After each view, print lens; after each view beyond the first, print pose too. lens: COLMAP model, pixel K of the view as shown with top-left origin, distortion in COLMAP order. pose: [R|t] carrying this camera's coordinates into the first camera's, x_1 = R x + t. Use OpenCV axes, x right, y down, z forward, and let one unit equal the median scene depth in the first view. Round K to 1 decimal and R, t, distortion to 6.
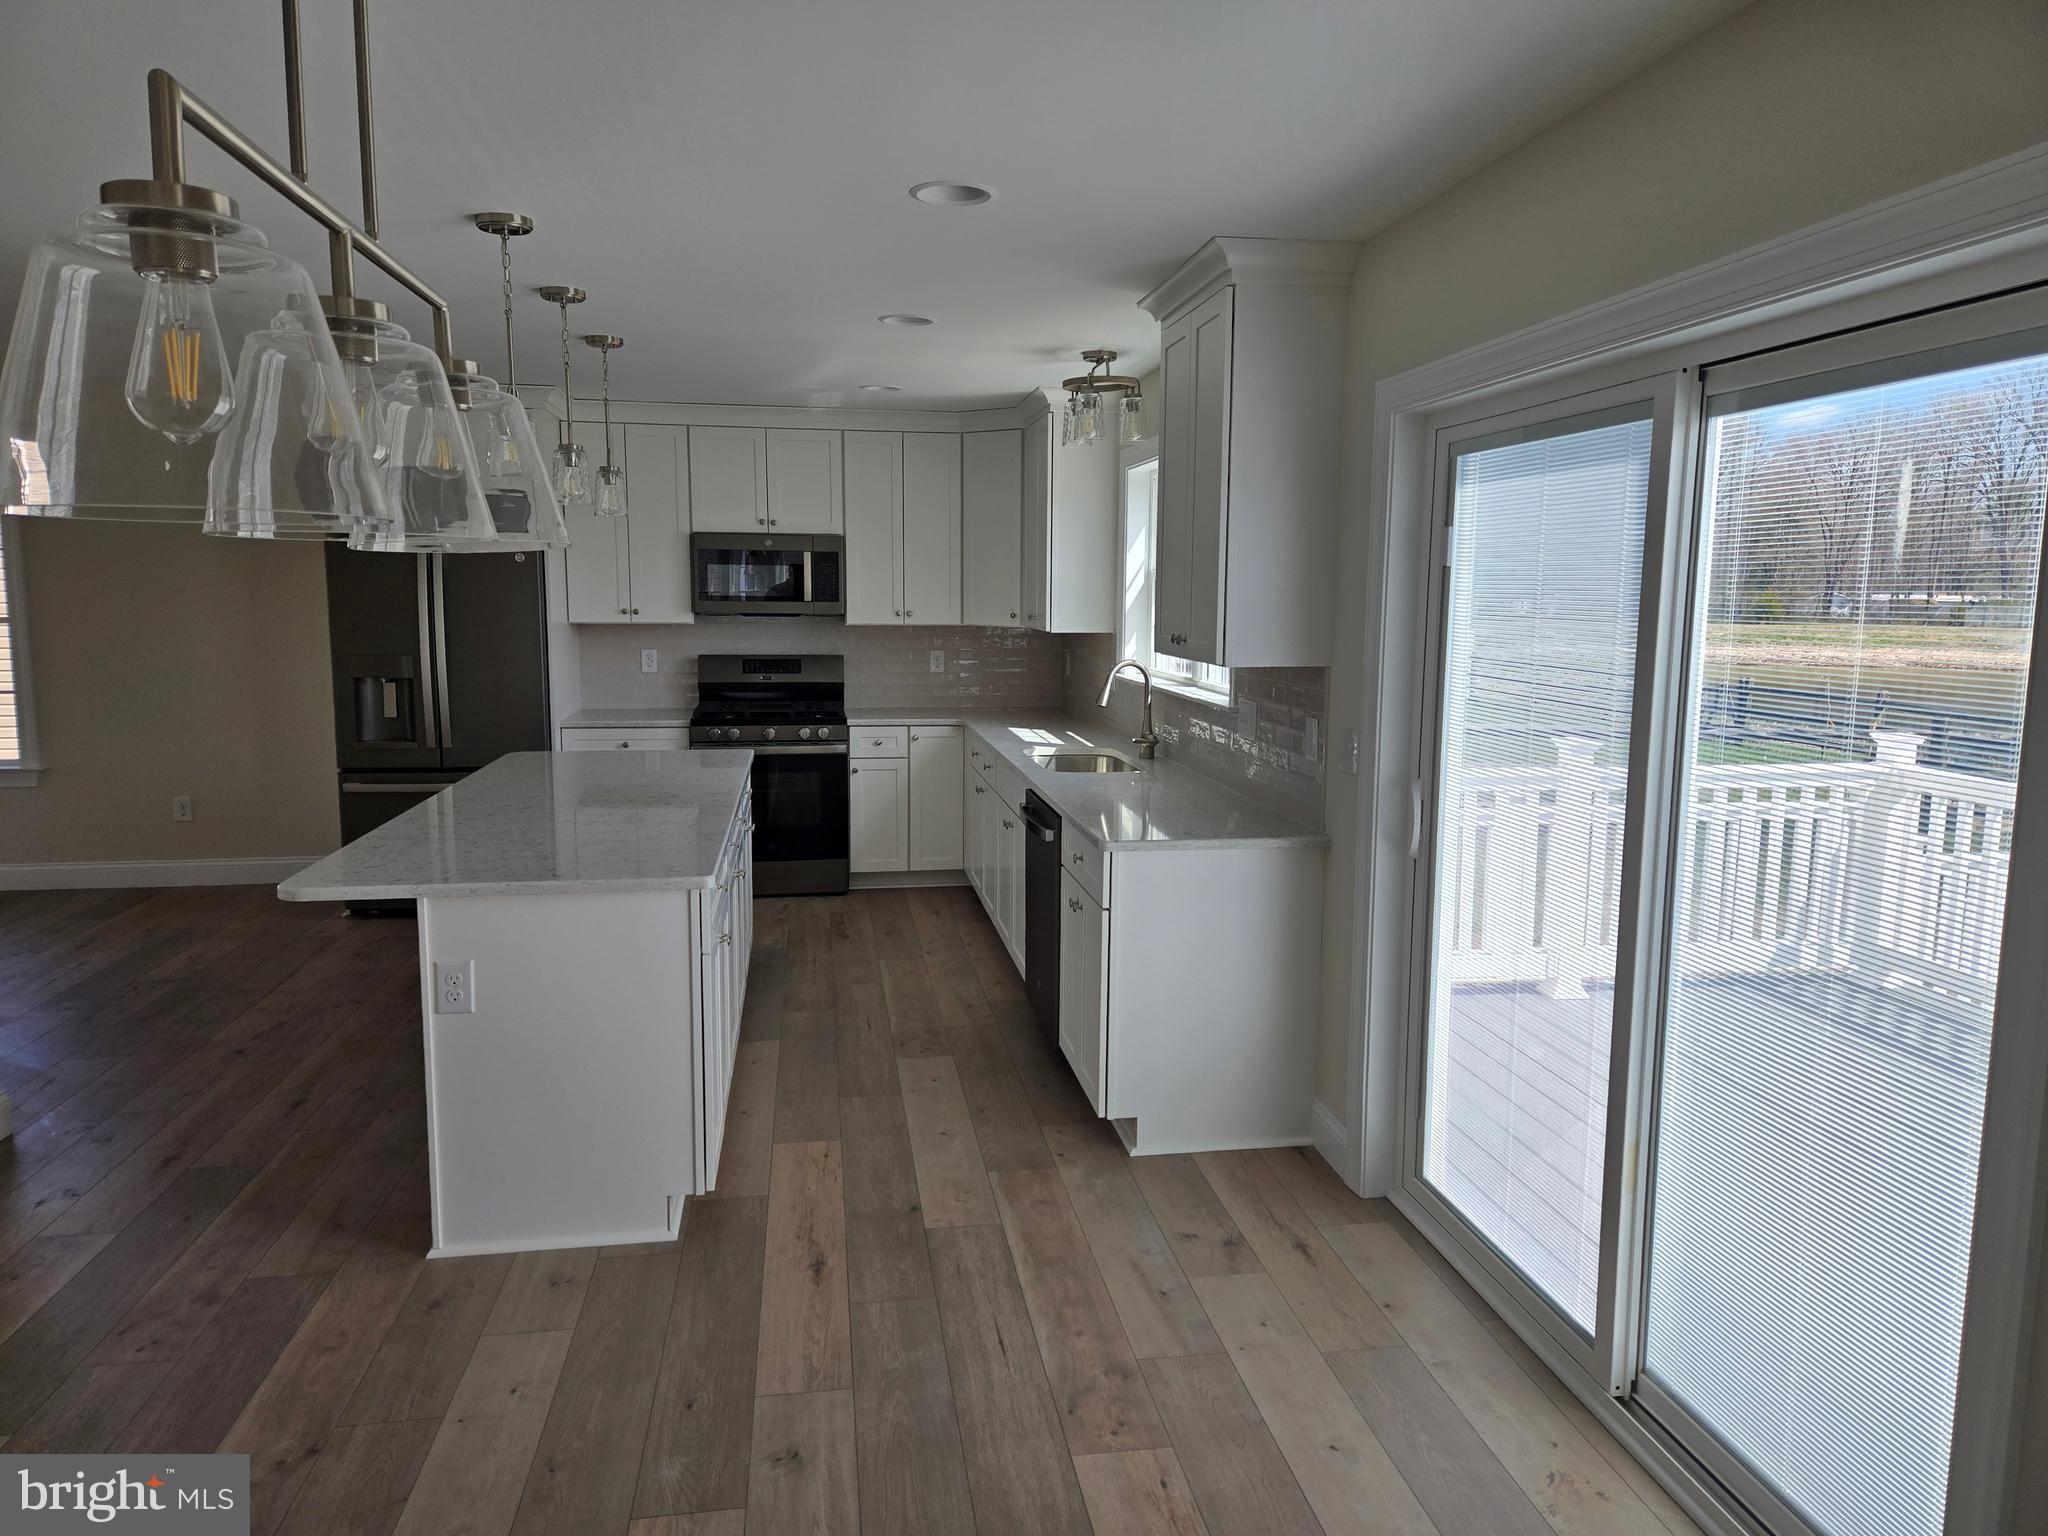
lens RADIAL K [[1359.9, 0, 1026.2], [0, 1359.9, 766.5], [0, 0, 1]] dist [0.075978, -0.058521]
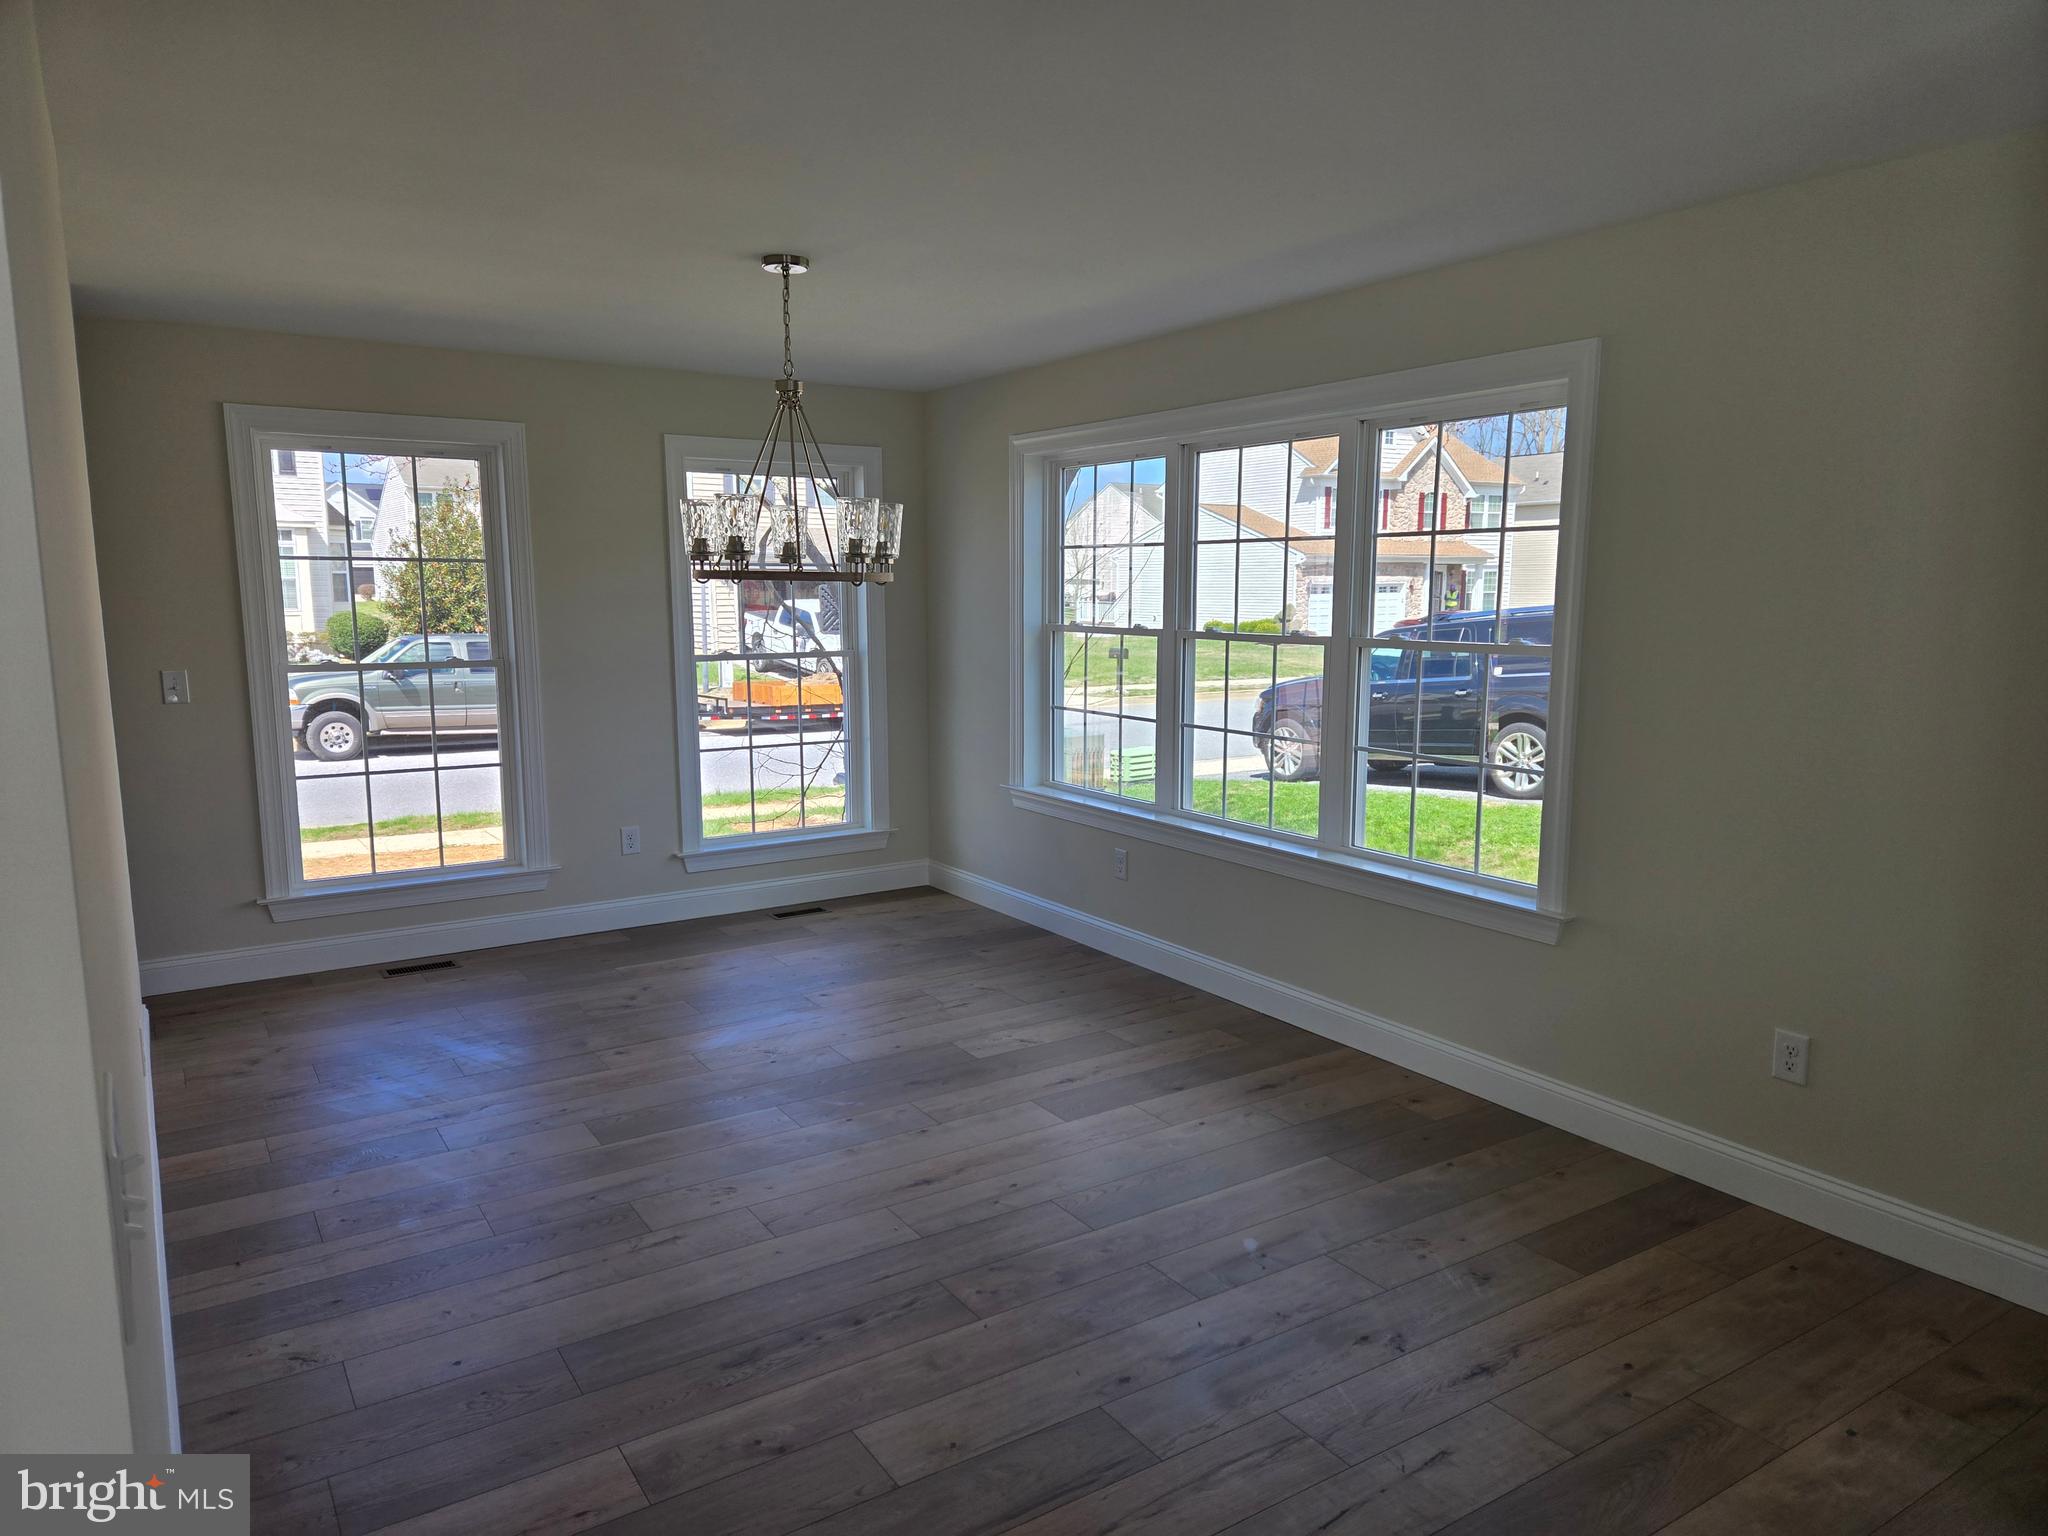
lens RADIAL K [[1359.9, 0, 1027.1], [0, 1359.9, 781.4], [0, 0, 1]] dist [0.075978, -0.058521]
pose [[0.411071, 0.125019, -0.902990, -0.332596], [-0.117281, 0.989572, 0.083617, -0.081975], [0.904028, 0.071531, 0.421447, 0.622004]]
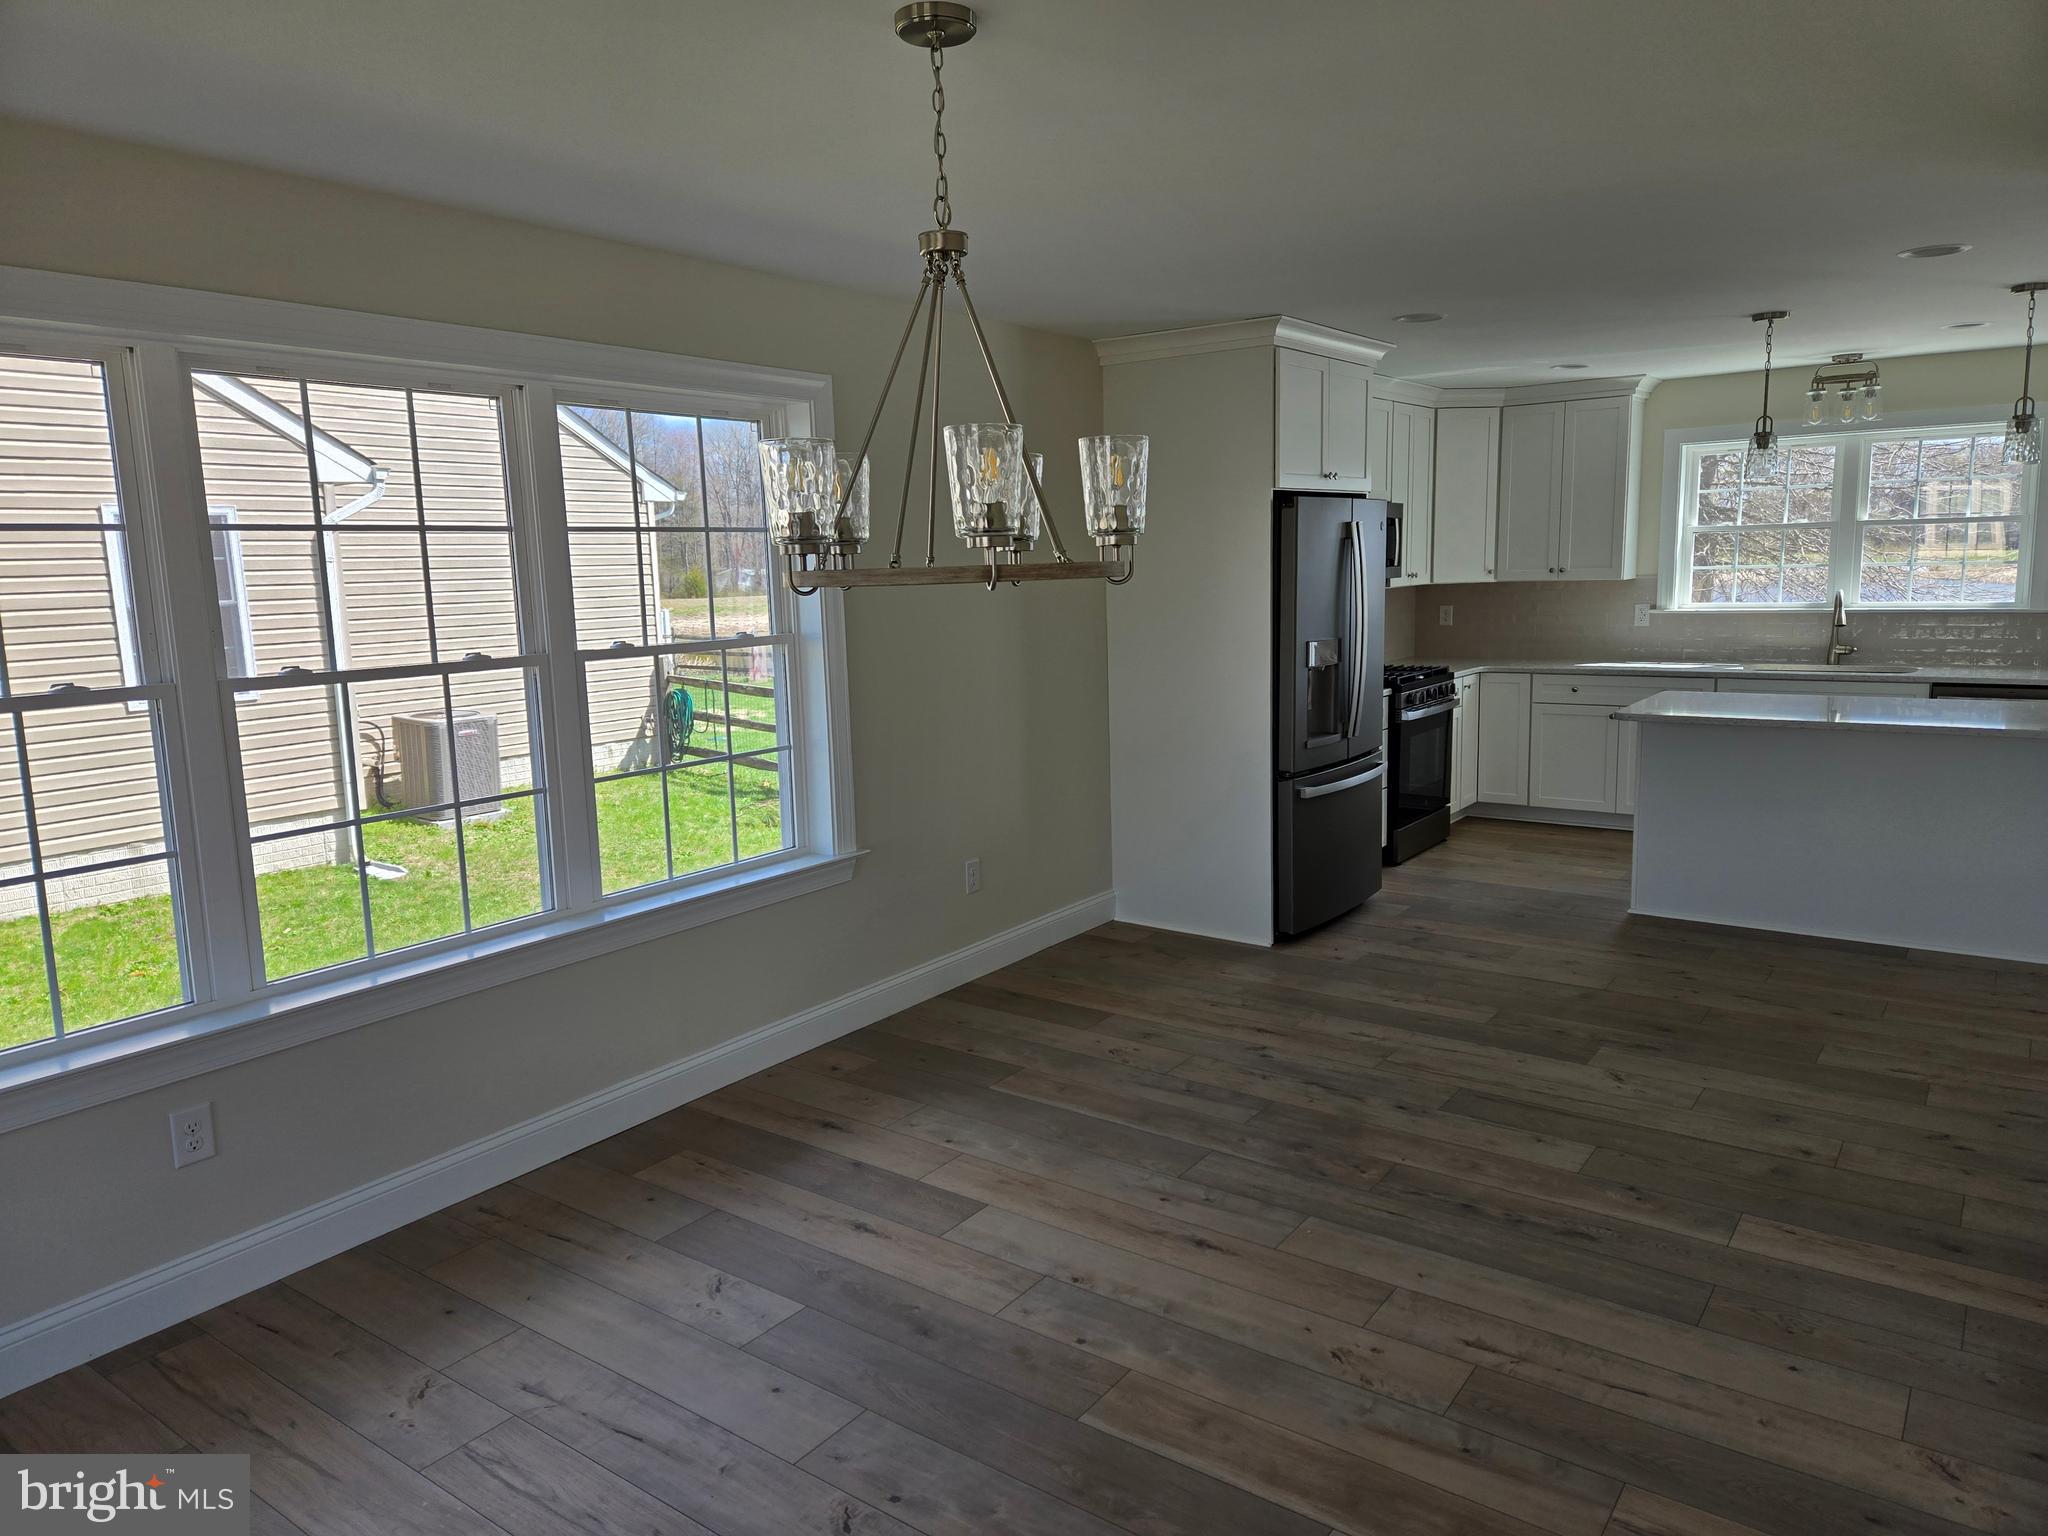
lens RADIAL K [[1359.9, 0, 1039.4], [0, 1359.9, 763.2], [0, 0, 1]] dist [0.075978, -0.058521]
pose [[0.701820, -0.134350, 0.699570, -1.220330], [0.127457, 0.989889, 0.062239, -0.080015], [-0.700859, 0.045485, 0.711849, 0.506936]]
